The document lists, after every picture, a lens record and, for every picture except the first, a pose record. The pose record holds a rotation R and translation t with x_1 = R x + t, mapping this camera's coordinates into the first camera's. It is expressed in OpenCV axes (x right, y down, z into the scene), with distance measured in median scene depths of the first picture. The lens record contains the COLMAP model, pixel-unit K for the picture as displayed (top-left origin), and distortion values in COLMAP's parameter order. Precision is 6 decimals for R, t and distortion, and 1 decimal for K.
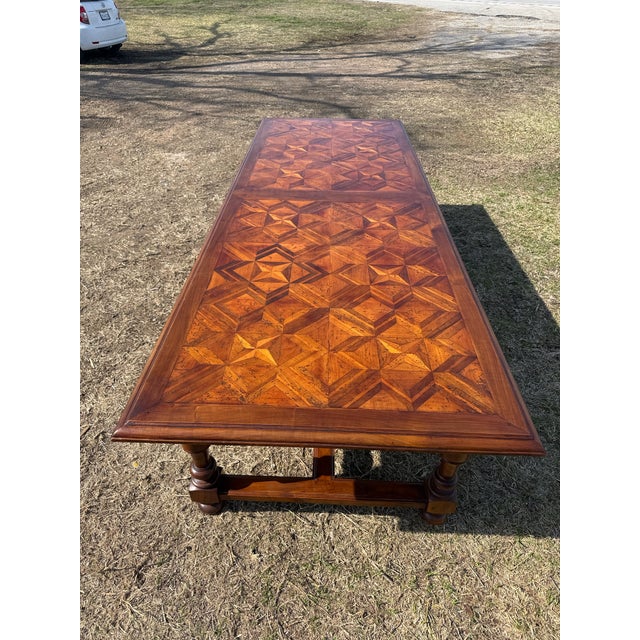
lens RADIAL K [[462.6, 0, 315.4], [0, 462.6, 302.0], [0, 0, 1]] dist [-0.006423, -0.003943]
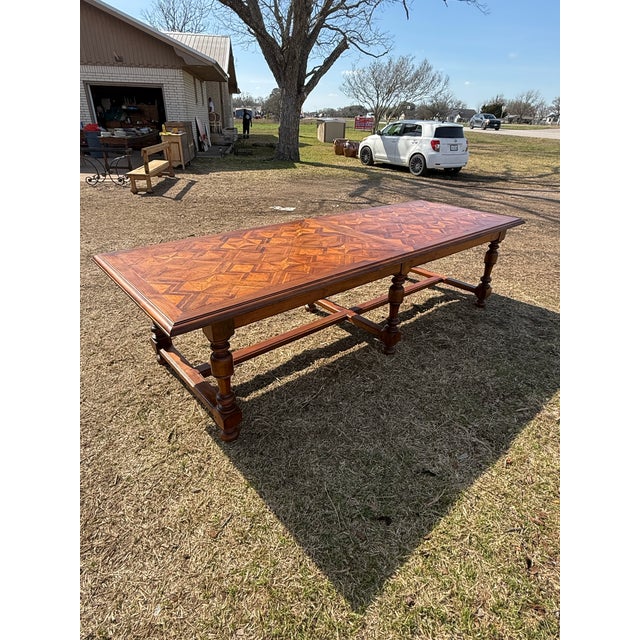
lens RADIAL K [[390.0, 0, 318.3], [0, 390.0, 310.5], [0, 0, 1]] dist [-0.003602, 0.001257]
pose [[0.668082, 0.327168, -0.668302, 1.135420], [-0.448559, 0.893686, -0.010907, 0.040162], [0.593684, 0.307060, 0.743810, 0.228443]]
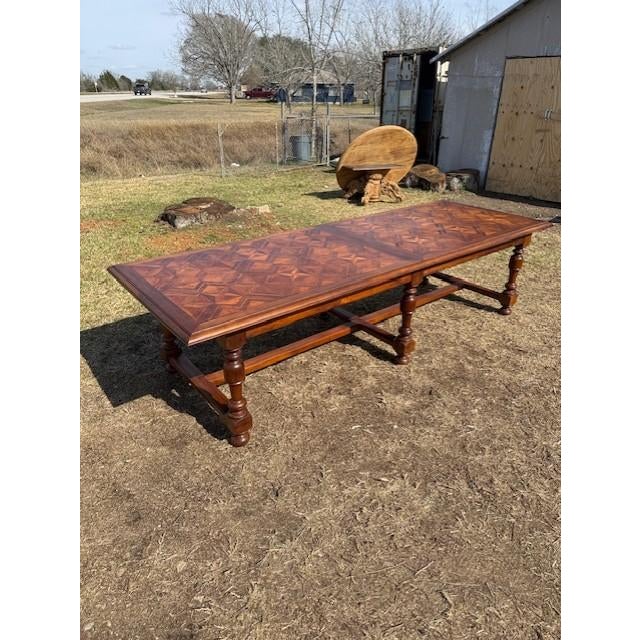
lens RADIAL K [[451.0, 0, 320.0], [0, 451.0, 320.0], [0, 0, 1]] dist [0.047991, -0.077429]
pose [[-0.635182, -0.369214, 0.678398, -1.202685], [0.443166, 0.545149, 0.711629, -1.534624], [-0.632572, 0.752658, -0.182646, 2.103910]]
